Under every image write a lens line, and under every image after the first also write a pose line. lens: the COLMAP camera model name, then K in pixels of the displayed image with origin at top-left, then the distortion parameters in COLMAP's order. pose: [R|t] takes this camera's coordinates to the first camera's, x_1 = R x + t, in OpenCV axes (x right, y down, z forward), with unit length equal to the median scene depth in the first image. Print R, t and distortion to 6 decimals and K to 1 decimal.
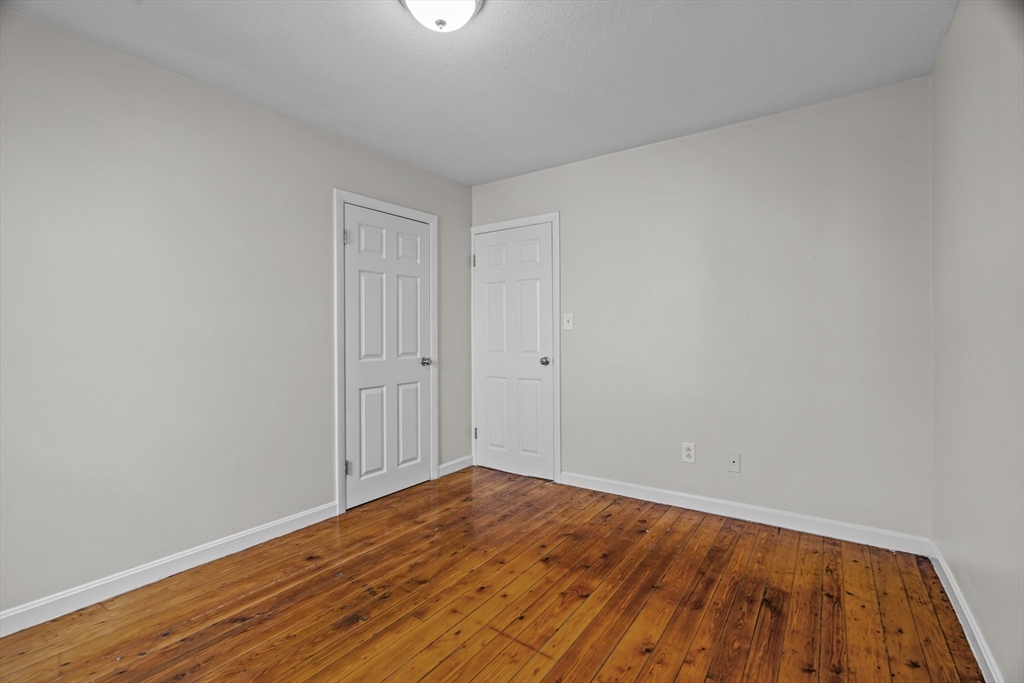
lens RADIAL K [[470.0, 0, 505.1], [0, 470.0, 334.5], [0, 0, 1]] dist [-0.003567, 0.001345]
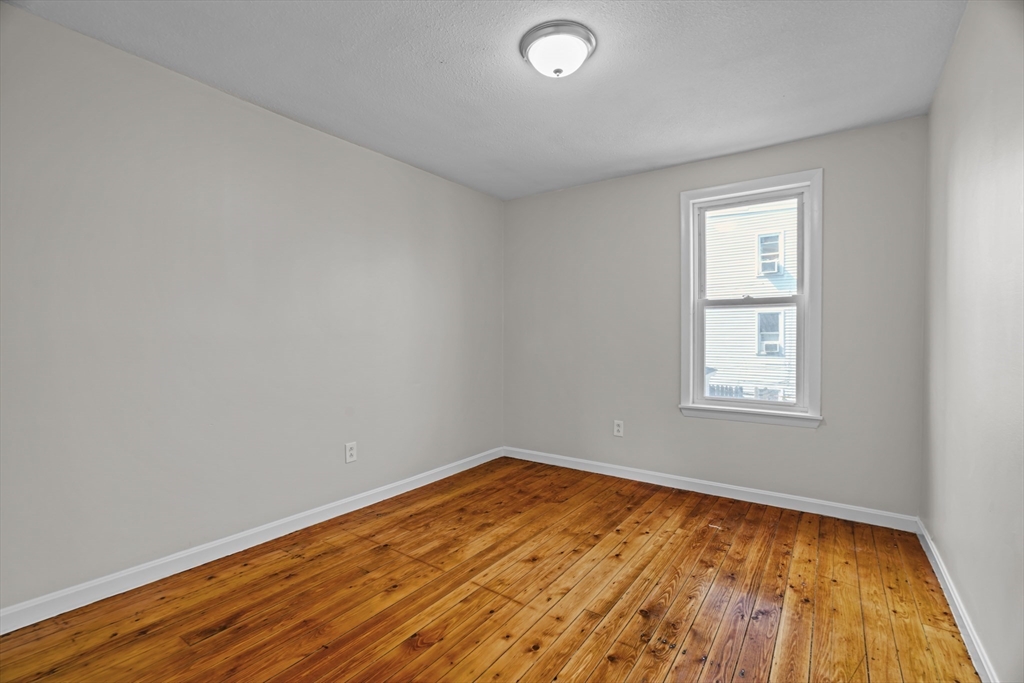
lens RADIAL K [[470.0, 0, 512.2], [0, 470.0, 341.1], [0, 0, 1]] dist [-0.003567, 0.001345]
pose [[-0.999908, 0.004987, -0.012585, -0.000382], [0.004913, 0.999970, 0.005970, 0.002145], [0.012615, 0.005908, -0.999903, 2.030629]]
